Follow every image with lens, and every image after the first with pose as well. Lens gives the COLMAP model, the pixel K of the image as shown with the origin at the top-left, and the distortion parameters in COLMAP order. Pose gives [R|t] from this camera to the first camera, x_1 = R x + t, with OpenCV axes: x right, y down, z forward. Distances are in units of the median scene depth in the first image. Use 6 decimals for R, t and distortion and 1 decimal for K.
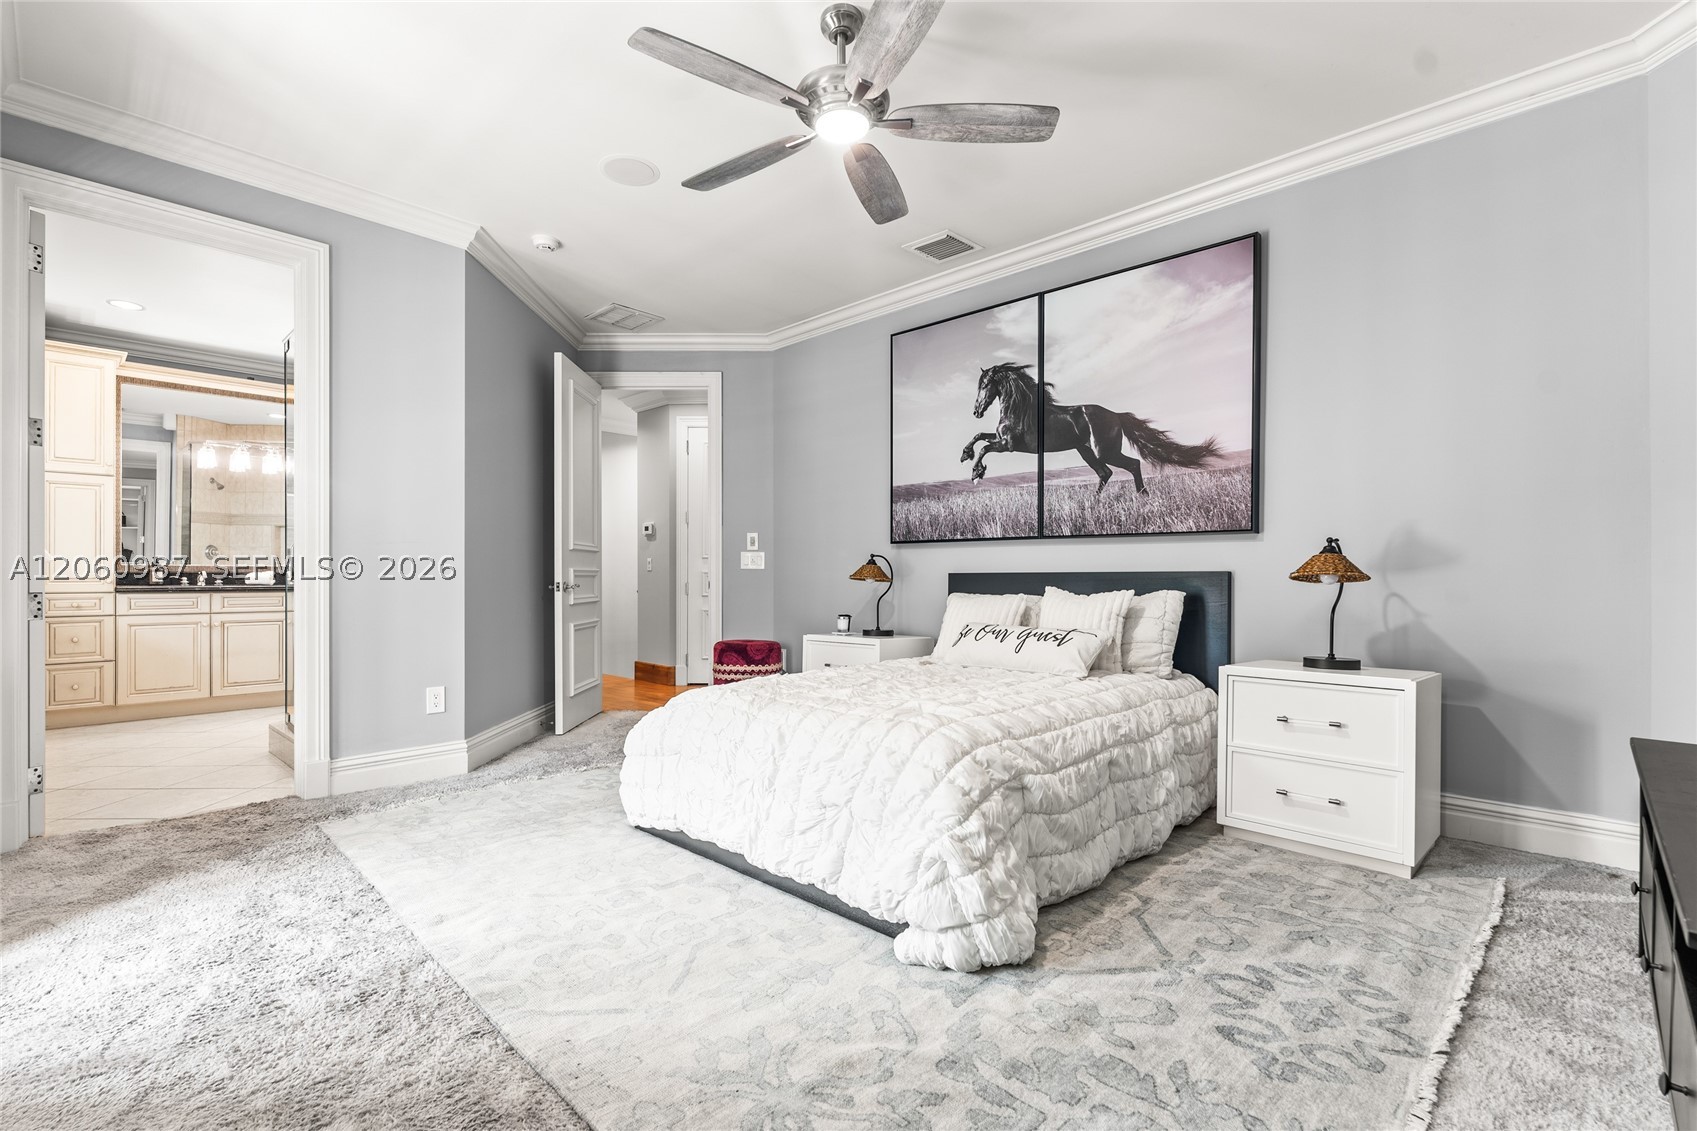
lens RADIAL K [[756.0, 0, 841.1], [0, 756.0, 573.1], [0, 0, 1]] dist [-0.004775, -0.000448]
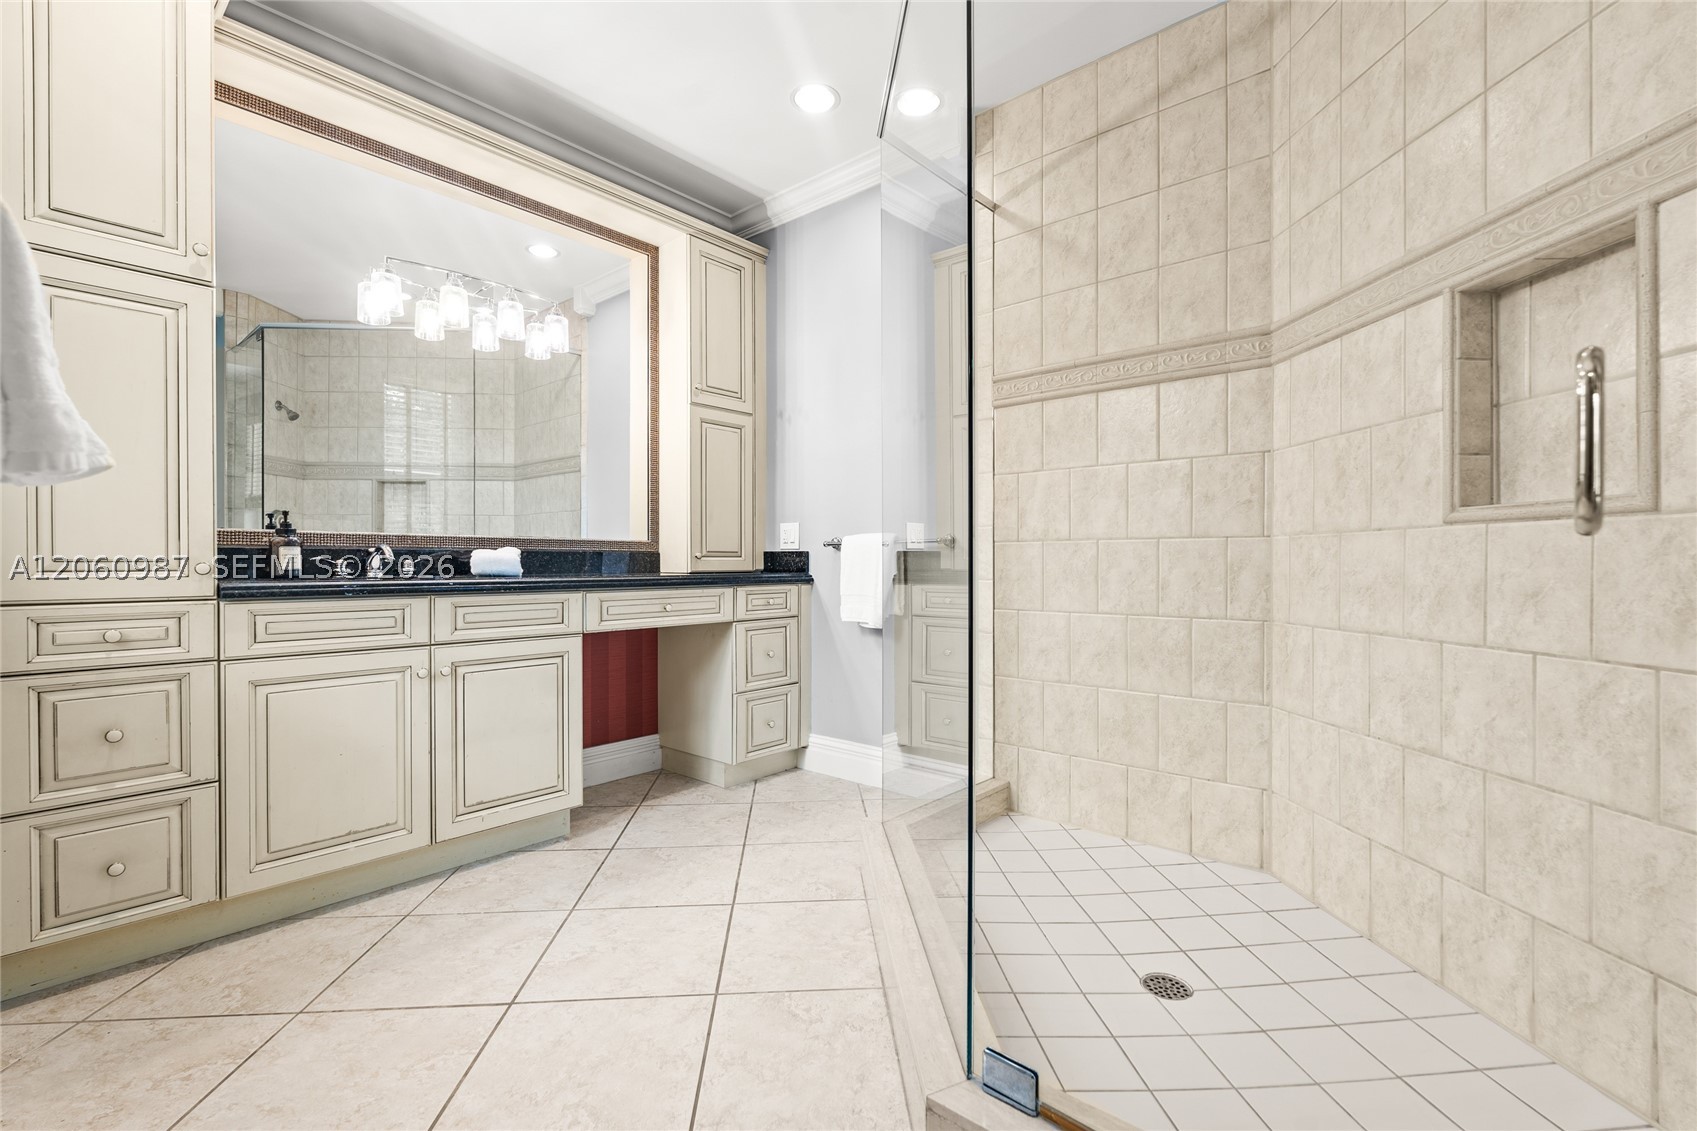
lens RADIAL K [[756.0, 0, 855.2], [0, 756.0, 563.3], [0, 0, 1]] dist [-0.004775, -0.000448]
pose [[0.998673, -0.003549, 0.051373, -0.620533], [0.003345, 0.999986, 0.004054, 0.007037], [-0.051386, -0.003877, 0.998671, 0.566856]]
